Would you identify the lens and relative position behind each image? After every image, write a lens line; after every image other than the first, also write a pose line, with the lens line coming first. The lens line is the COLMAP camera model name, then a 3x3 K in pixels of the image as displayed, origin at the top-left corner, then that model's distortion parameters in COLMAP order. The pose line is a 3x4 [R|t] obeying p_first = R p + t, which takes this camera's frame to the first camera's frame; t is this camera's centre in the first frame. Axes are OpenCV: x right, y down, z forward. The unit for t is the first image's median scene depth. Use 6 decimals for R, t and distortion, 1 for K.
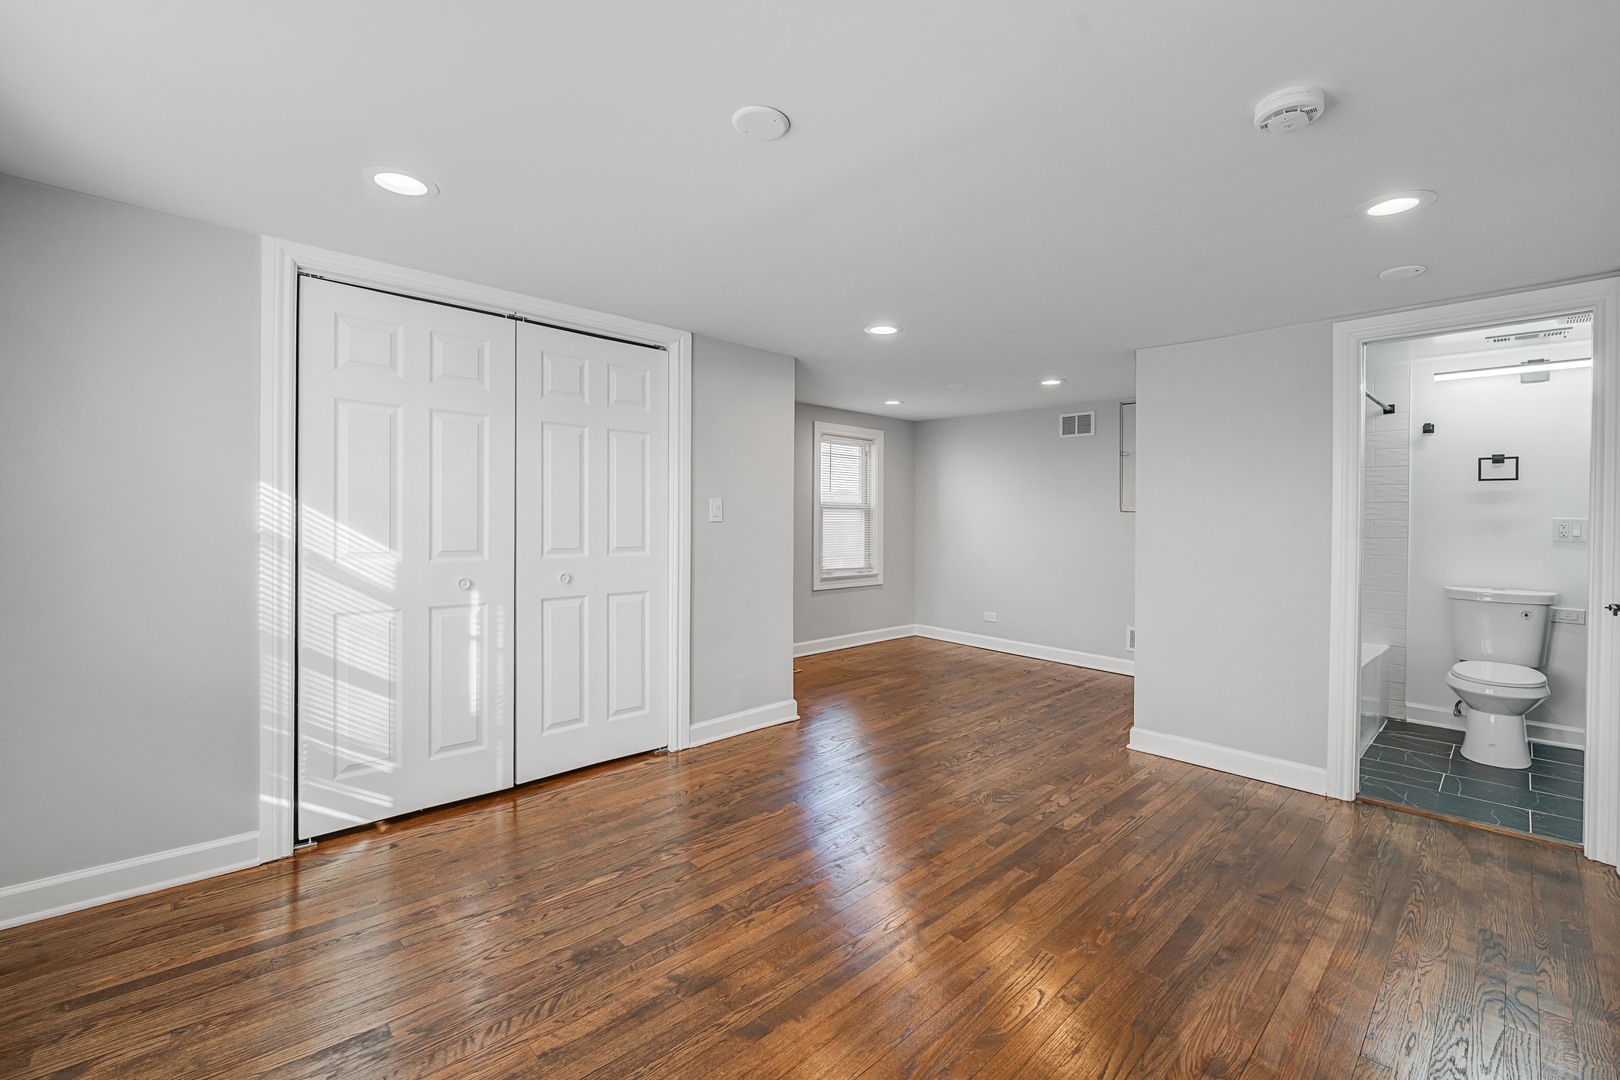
lens RADIAL K [[641.5, 0, 807.6], [0, 641.5, 523.6], [0, 0, 1]] dist [-0.000279, -0.000053]
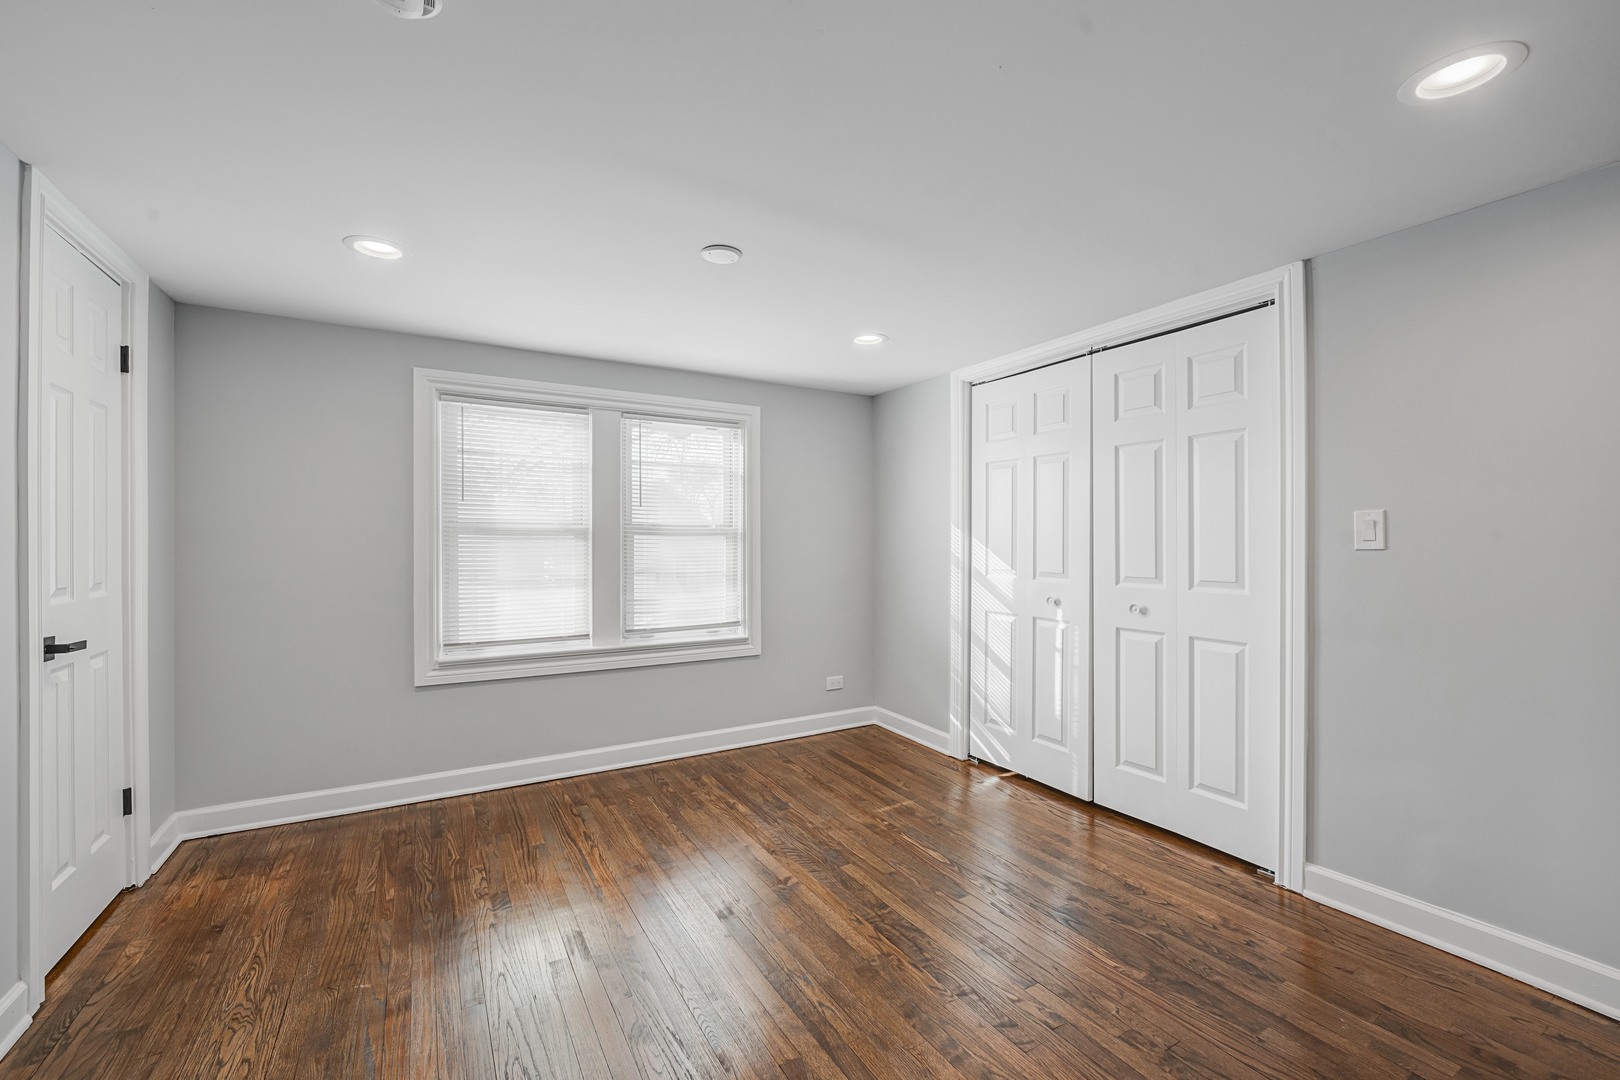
lens RADIAL K [[660.0, 0, 808.5], [0, 660.0, 541.6], [0, 0, 1]] dist [0.001080, -0.000002]
pose [[-0.192211, -0.002585, -0.981350, 0.760533], [0.000387, 0.999996, -0.002709, -0.011998], [0.981353, -0.000901, -0.192210, 0.841921]]
